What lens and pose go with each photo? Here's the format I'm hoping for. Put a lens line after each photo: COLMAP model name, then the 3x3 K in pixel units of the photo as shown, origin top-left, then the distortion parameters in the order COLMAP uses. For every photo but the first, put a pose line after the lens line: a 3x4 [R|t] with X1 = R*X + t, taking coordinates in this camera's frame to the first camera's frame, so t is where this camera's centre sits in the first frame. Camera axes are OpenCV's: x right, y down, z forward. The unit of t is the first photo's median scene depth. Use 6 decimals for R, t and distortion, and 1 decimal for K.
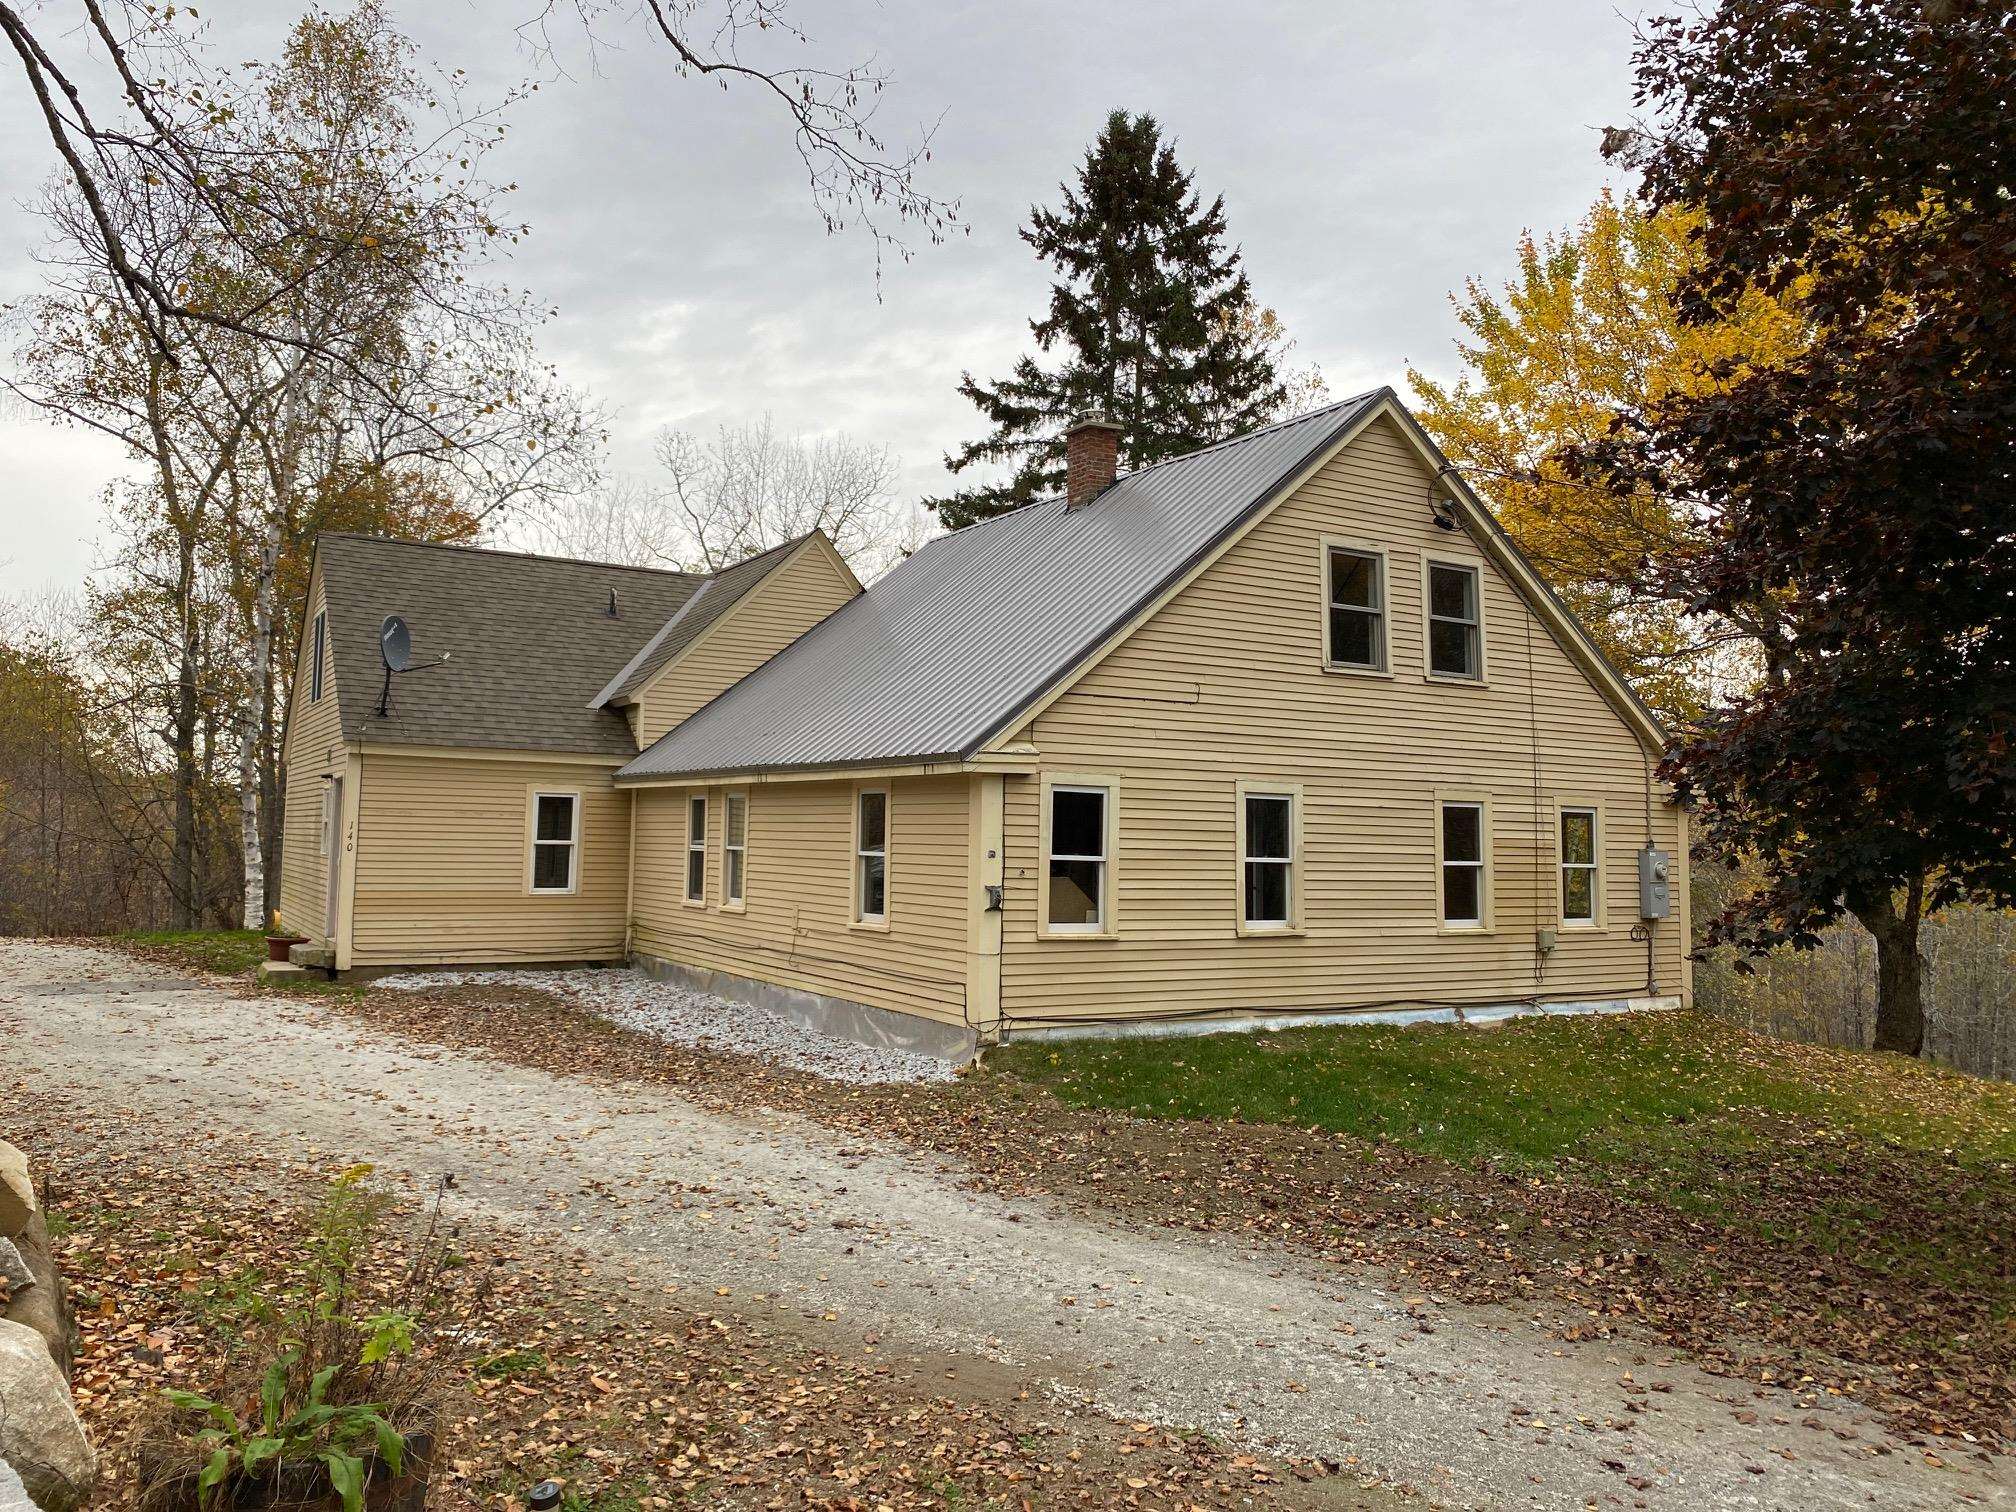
lens RADIAL K [[1531.9, 0, 999.5], [0, 1531.9, 744.2], [0, 0, 1]] dist [0.008060, -0.005874]
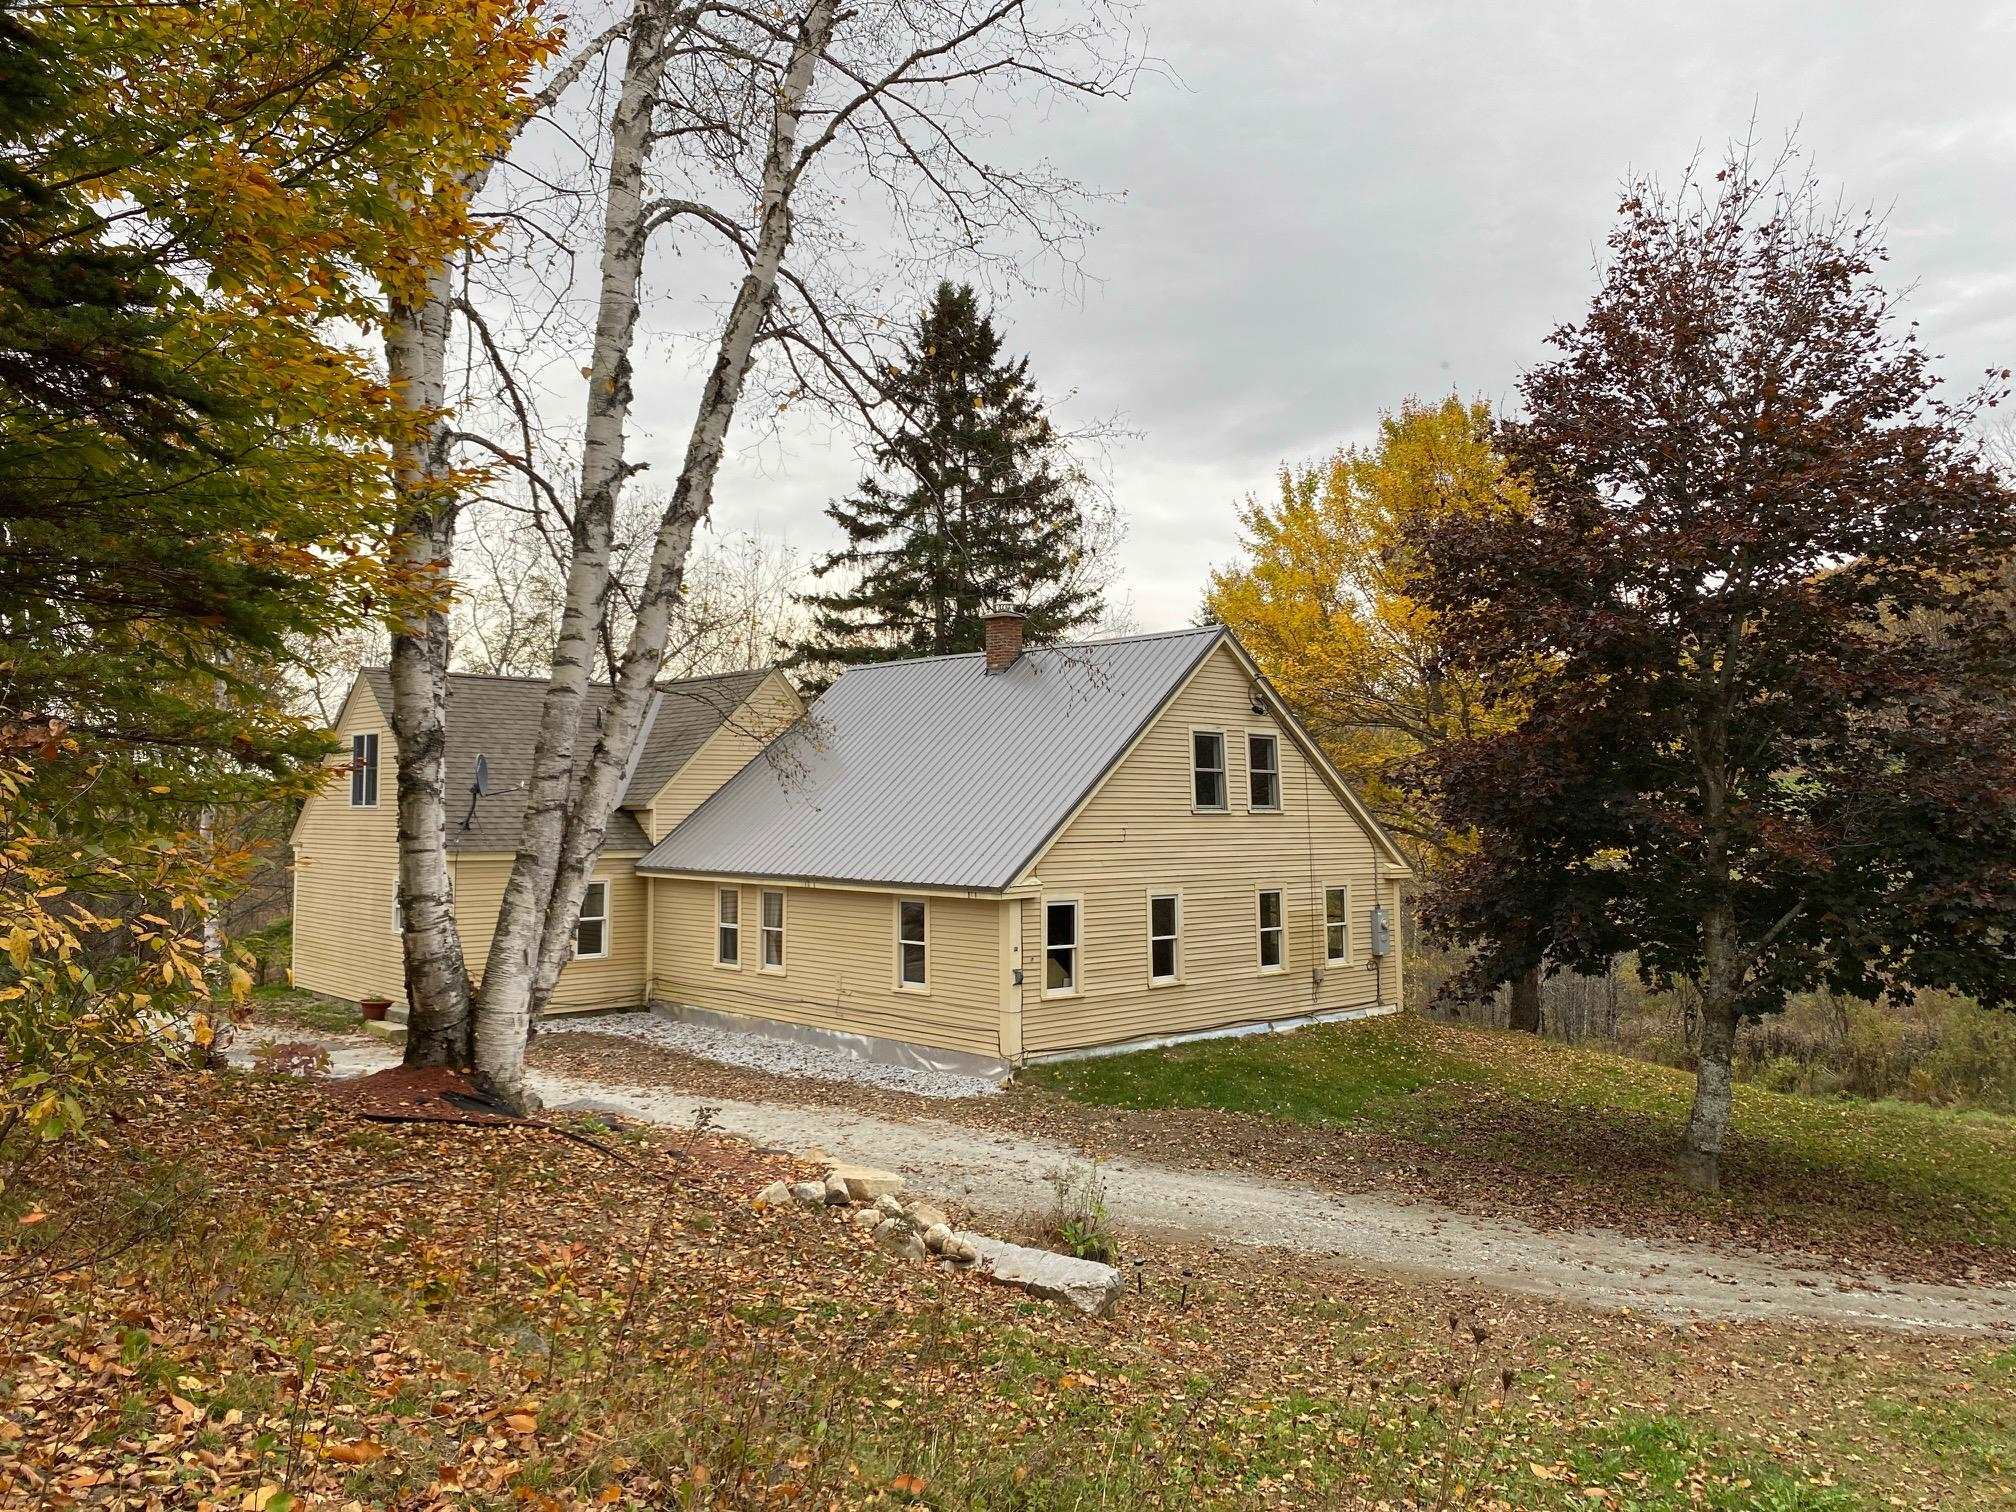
lens RADIAL K [[1555.4, 0, 1024.6], [0, 1555.4, 710.5], [0, 0, 1]] dist [0.060142, -0.004335]
pose [[0.974197, -0.004929, 0.225645, -0.293983], [0.003916, 0.999980, 0.004938, -0.150791], [-0.225665, -0.003926, 0.974197, -0.479987]]
